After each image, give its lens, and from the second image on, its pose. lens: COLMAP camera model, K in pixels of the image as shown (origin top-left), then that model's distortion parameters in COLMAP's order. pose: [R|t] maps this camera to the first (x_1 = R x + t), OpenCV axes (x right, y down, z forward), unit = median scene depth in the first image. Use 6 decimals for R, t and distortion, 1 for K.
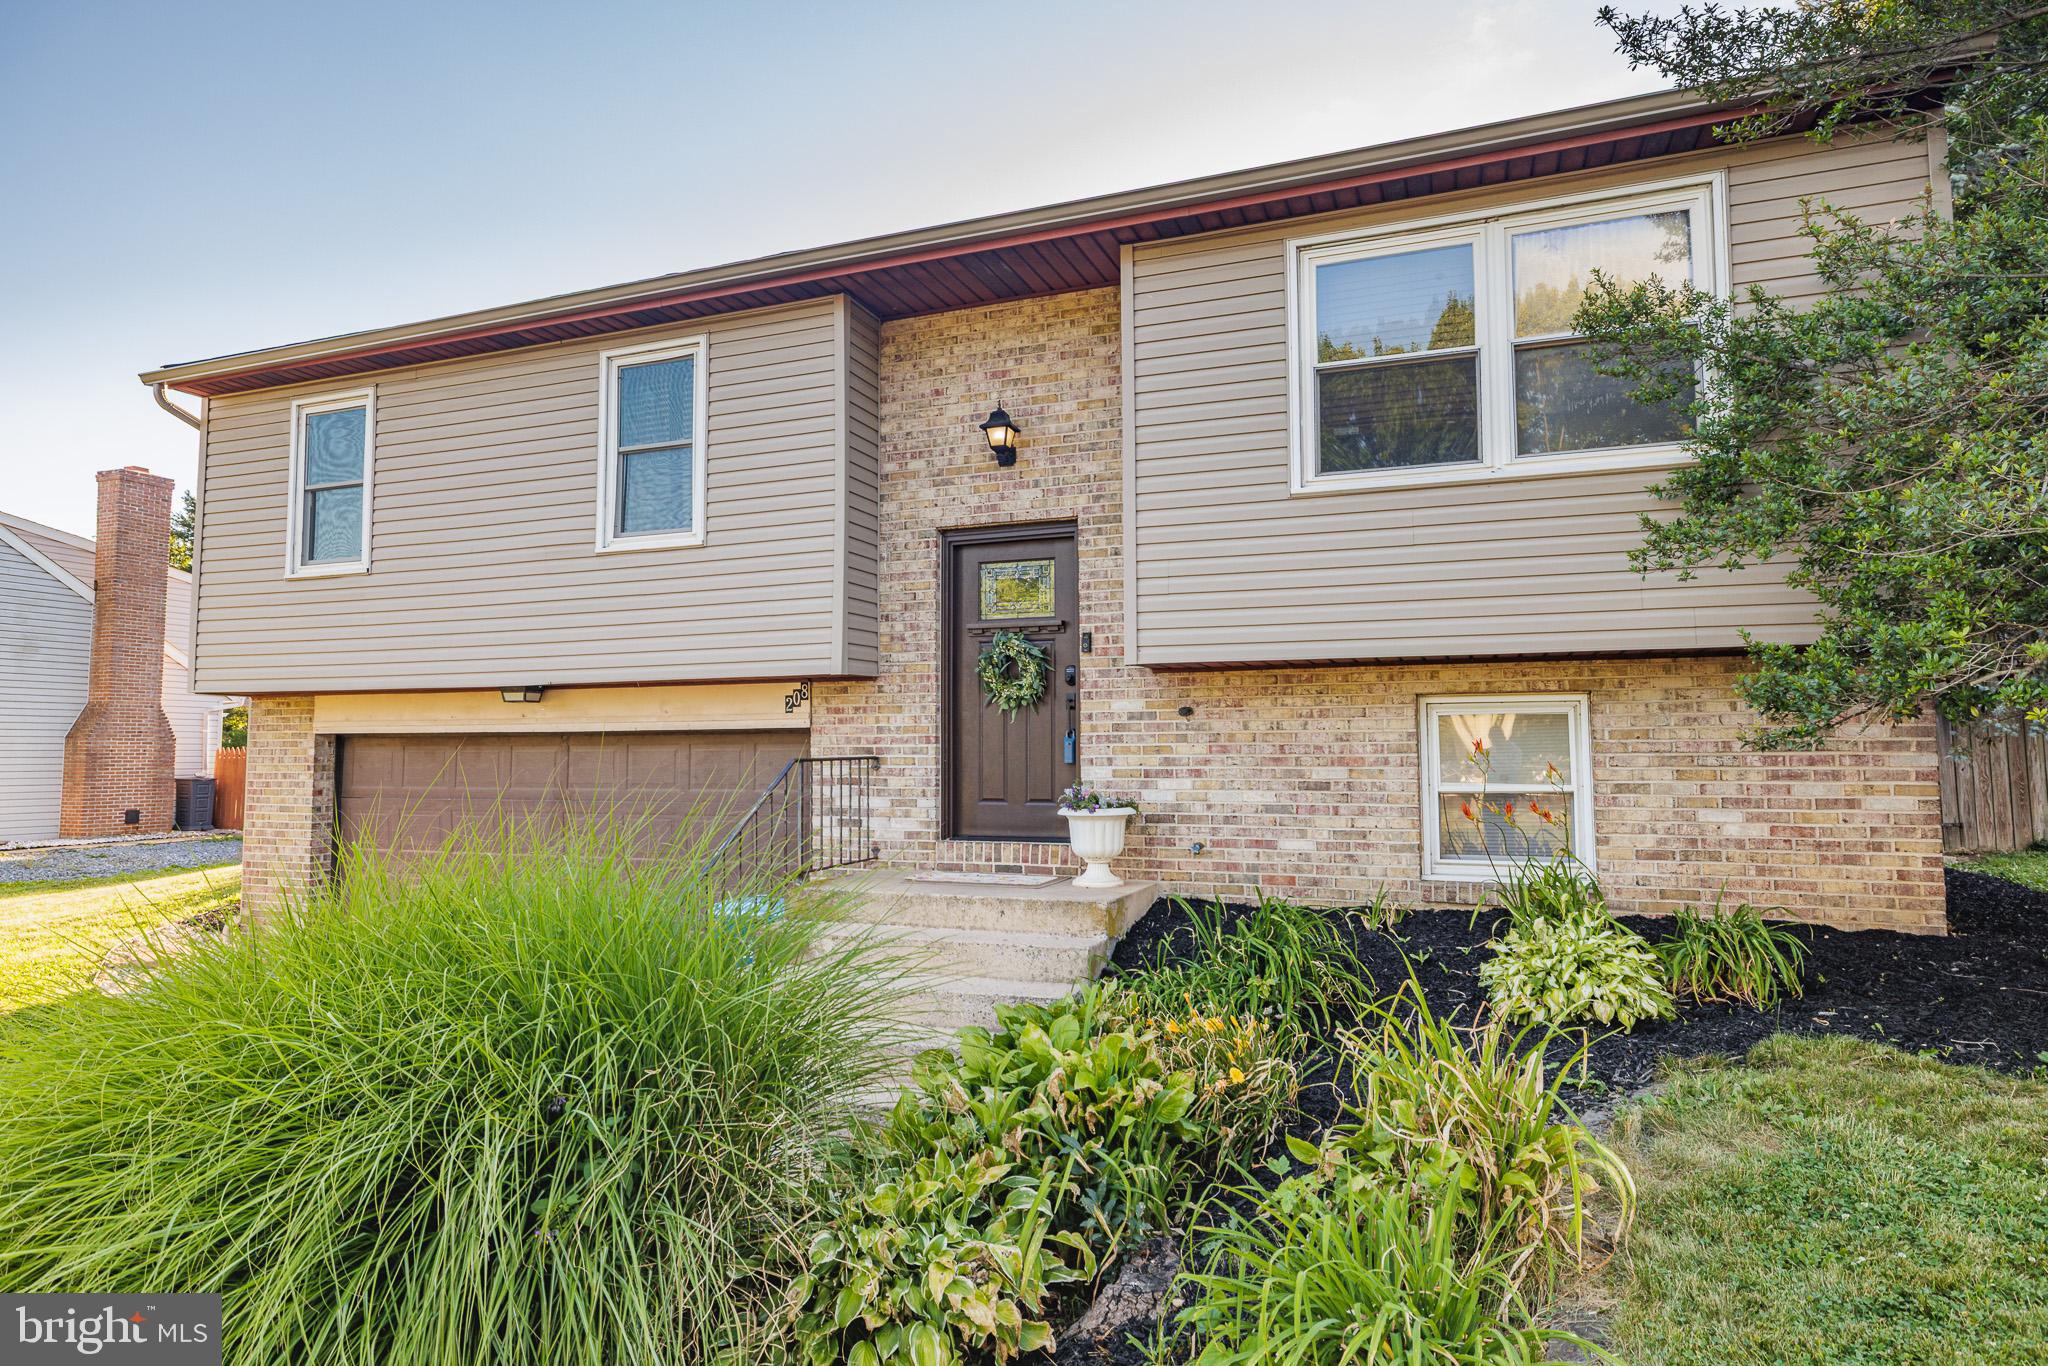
lens RADIAL K [[1166.8, 0, 1022.6], [0, 1166.8, 672.2], [0, 0, 1]] dist [0.002136, 0.000390]
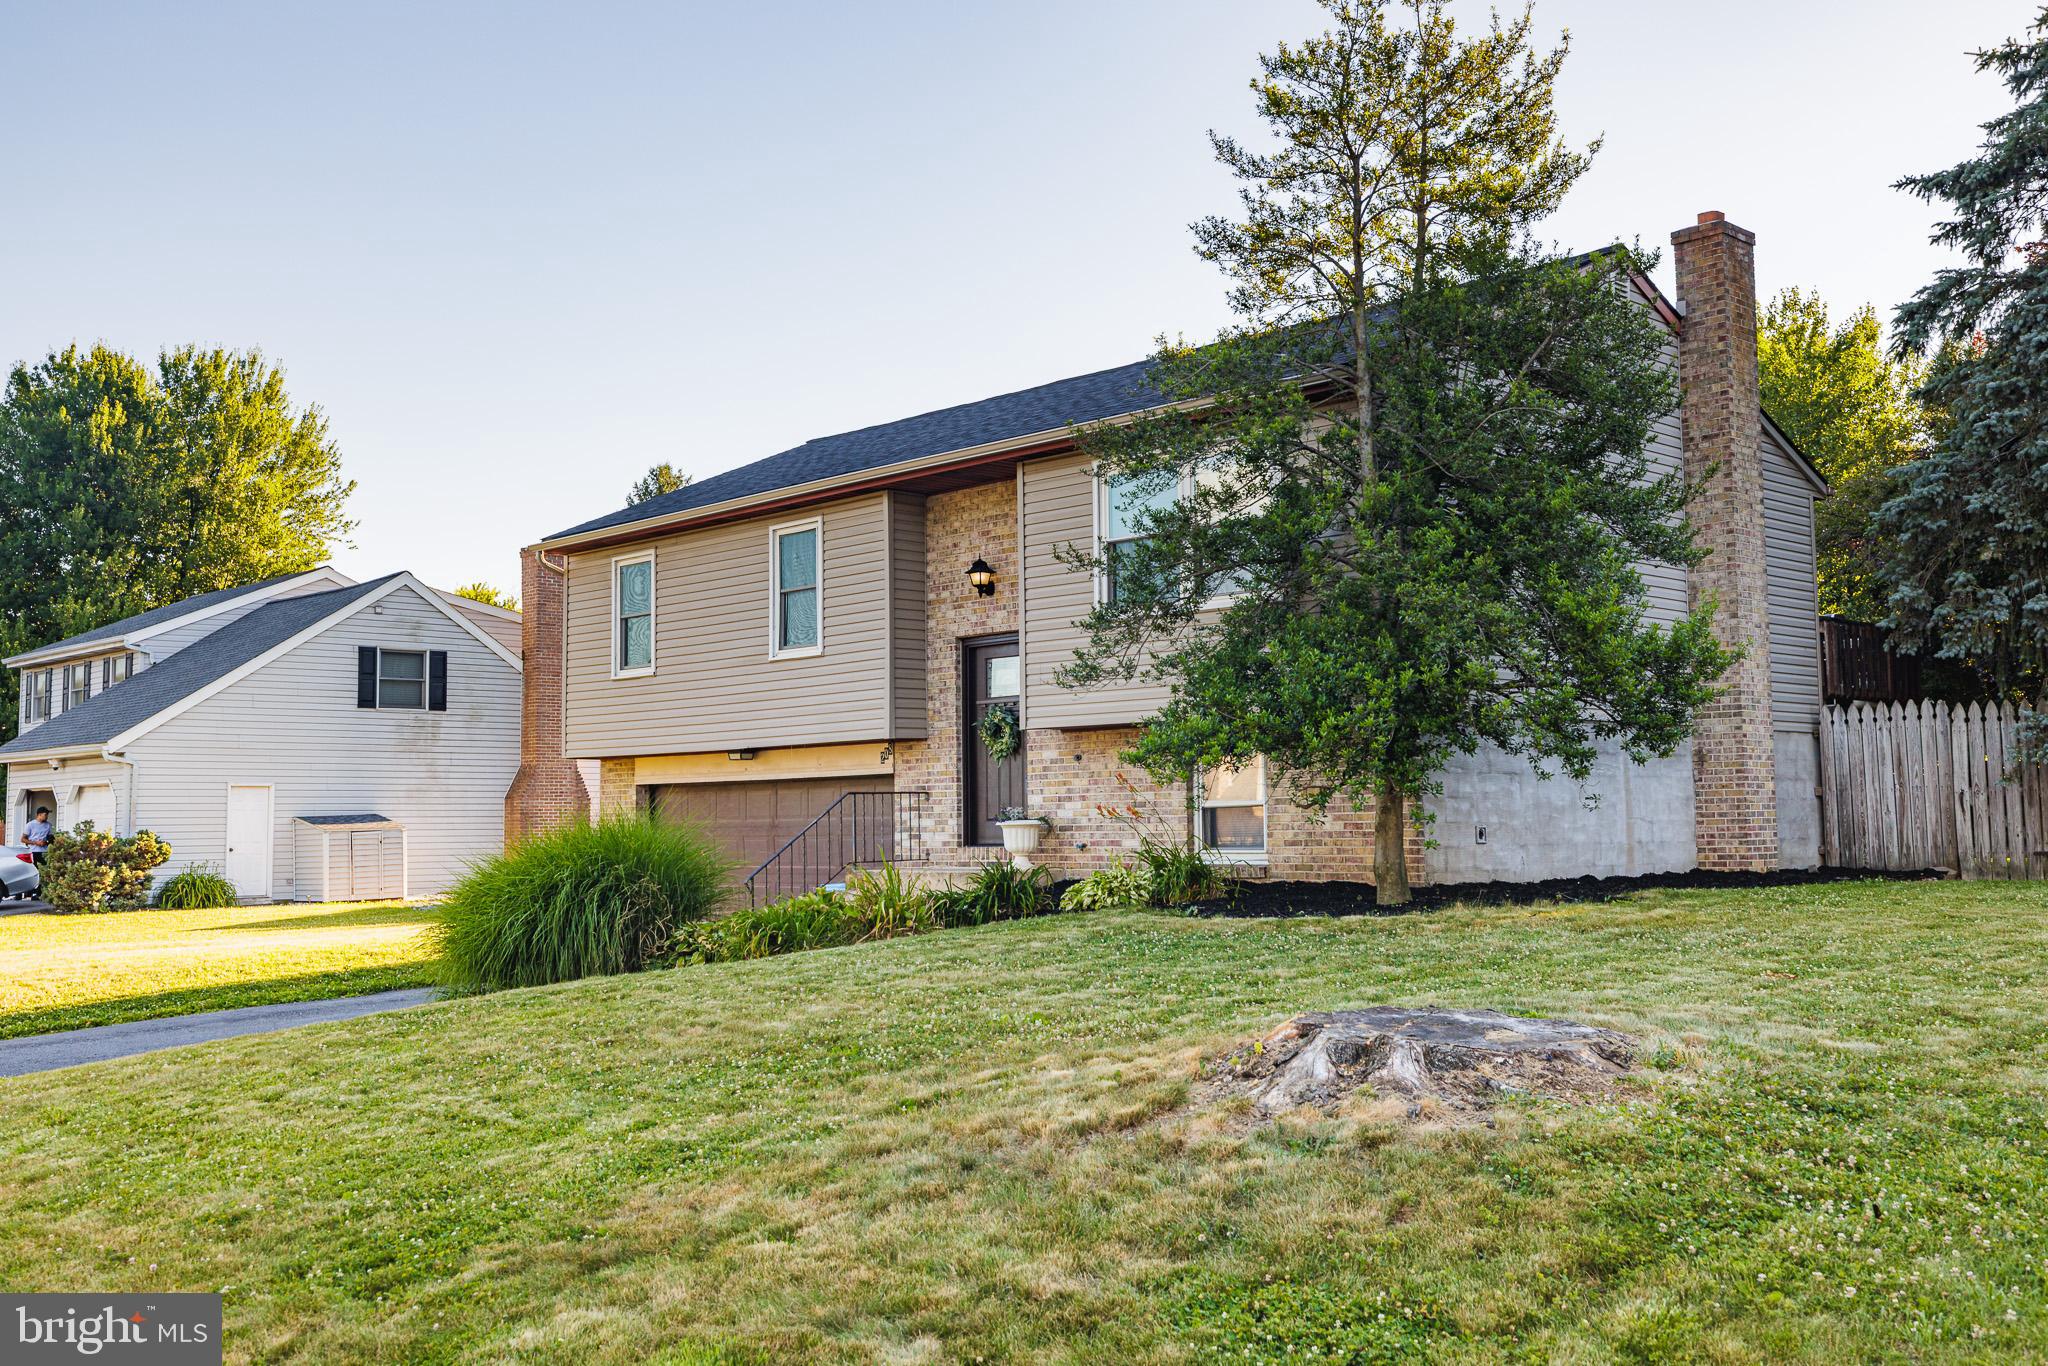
lens RADIAL K [[1969.3, 0, 1022.6], [0, 1969.3, 672.0], [0, 0, 1]] dist [-0.001700, 0.020455]
pose [[0.906790, -0.040067, -0.419674, 1.083802], [0.036303, 0.999197, -0.016956, -0.034748], [0.420017, 0.000140, 0.907516, -1.274775]]
